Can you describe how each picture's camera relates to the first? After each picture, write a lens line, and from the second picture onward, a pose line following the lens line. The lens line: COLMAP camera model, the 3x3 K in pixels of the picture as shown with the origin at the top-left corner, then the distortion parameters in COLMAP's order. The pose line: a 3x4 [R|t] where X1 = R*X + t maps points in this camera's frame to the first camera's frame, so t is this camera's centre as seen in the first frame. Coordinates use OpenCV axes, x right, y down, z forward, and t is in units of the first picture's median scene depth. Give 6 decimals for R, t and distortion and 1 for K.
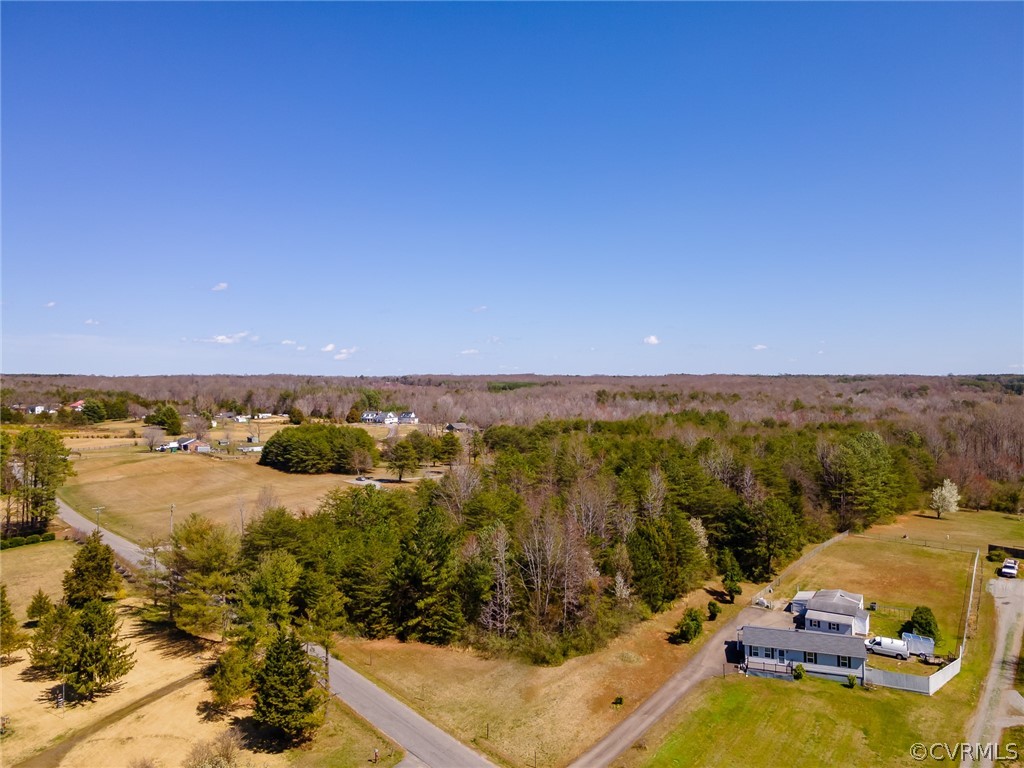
lens RADIAL K [[754.6, 0, 523.8], [0, 754.6, 397.8], [0, 0, 1]] dist [0.031915, -0.002972]
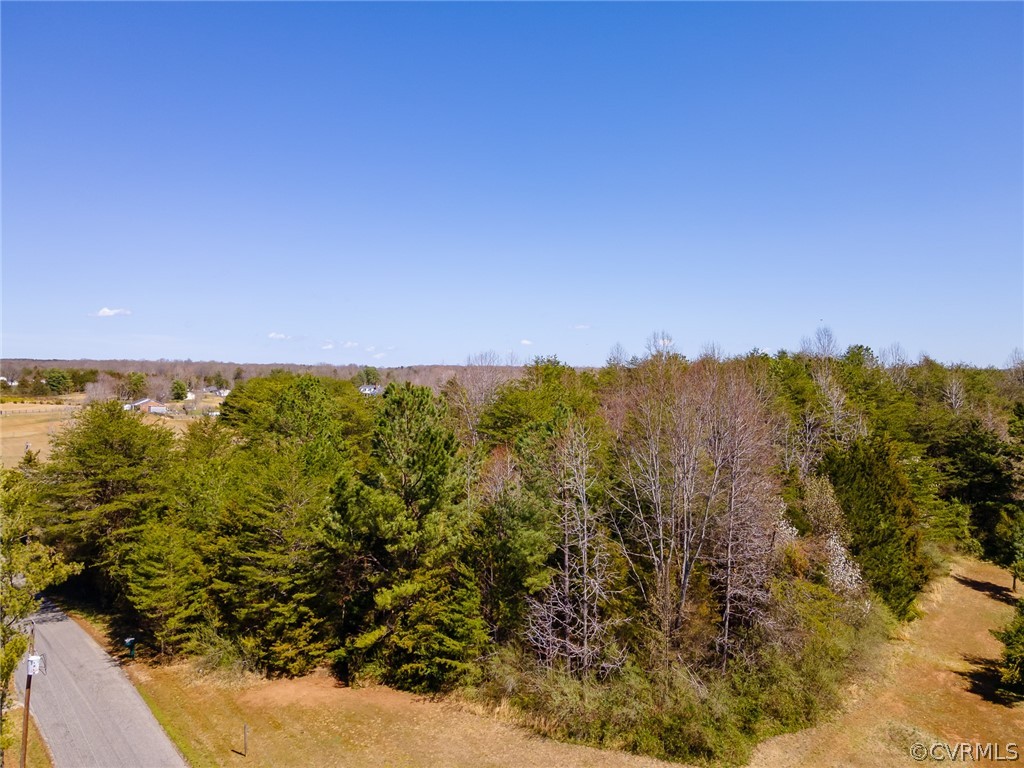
lens RADIAL K [[754.6, 0, 494.1], [0, 754.6, 387.9], [0, 0, 1]] dist [0.031915, -0.002972]
pose [[0.998846, -0.003239, -0.047911, -0.054434], [0.002647, 0.999920, -0.012405, 0.160013], [0.047948, 0.012264, 0.998775, 0.572995]]
